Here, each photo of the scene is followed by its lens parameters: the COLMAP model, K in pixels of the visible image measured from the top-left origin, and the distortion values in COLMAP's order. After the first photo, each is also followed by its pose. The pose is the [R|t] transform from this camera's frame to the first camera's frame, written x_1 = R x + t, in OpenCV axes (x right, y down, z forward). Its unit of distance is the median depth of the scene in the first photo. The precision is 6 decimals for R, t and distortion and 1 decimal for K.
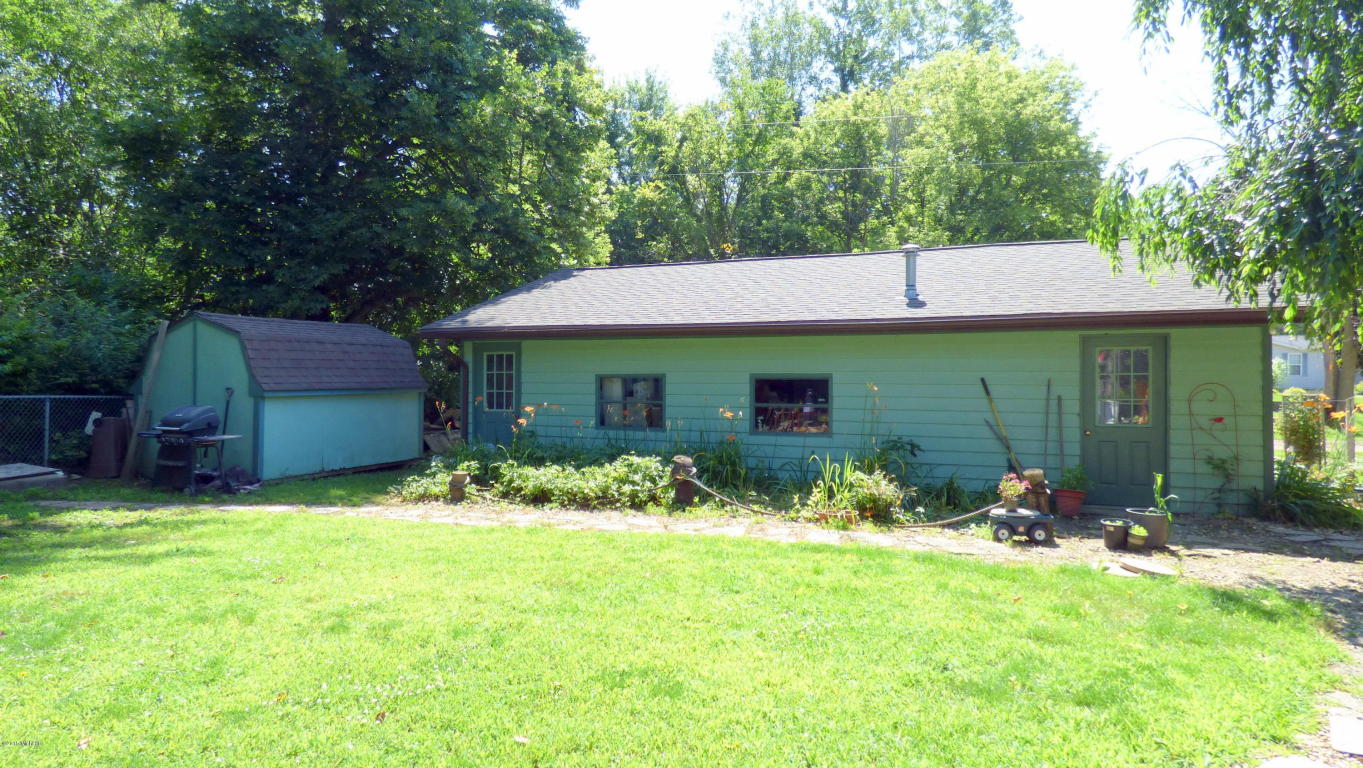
lens RADIAL K [[855.4, 0, 681.9], [0, 855.4, 383.2], [0, 0, 1]] dist [-0.006627, 0.004331]
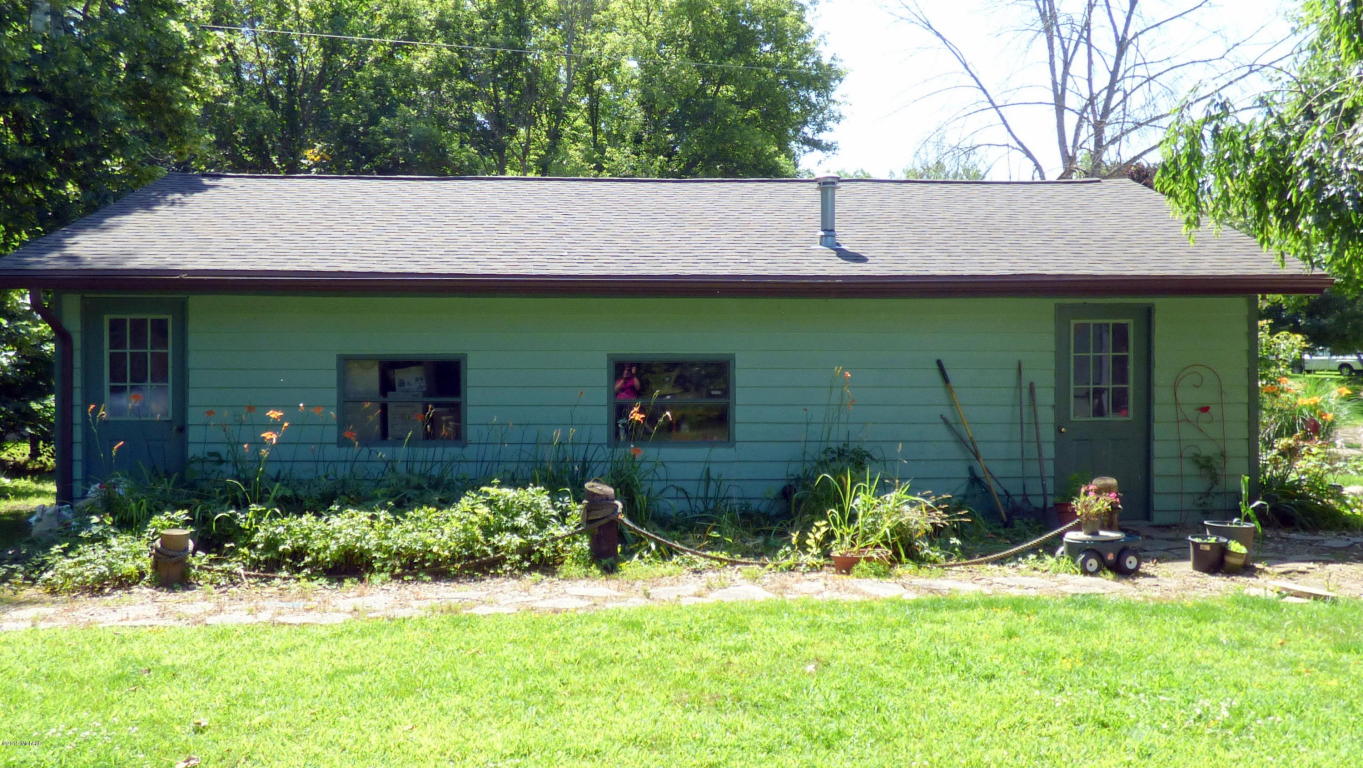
lens RADIAL K [[1254.5, 0, 681.5], [0, 1254.5, 381.1], [0, 0, 1]] dist [-0.008604, -0.001246]
pose [[0.889794, -0.009050, 0.456273, -0.354007], [0.004675, 0.999932, 0.010718, -0.000286], [-0.456338, -0.007404, 0.889776, 0.137676]]
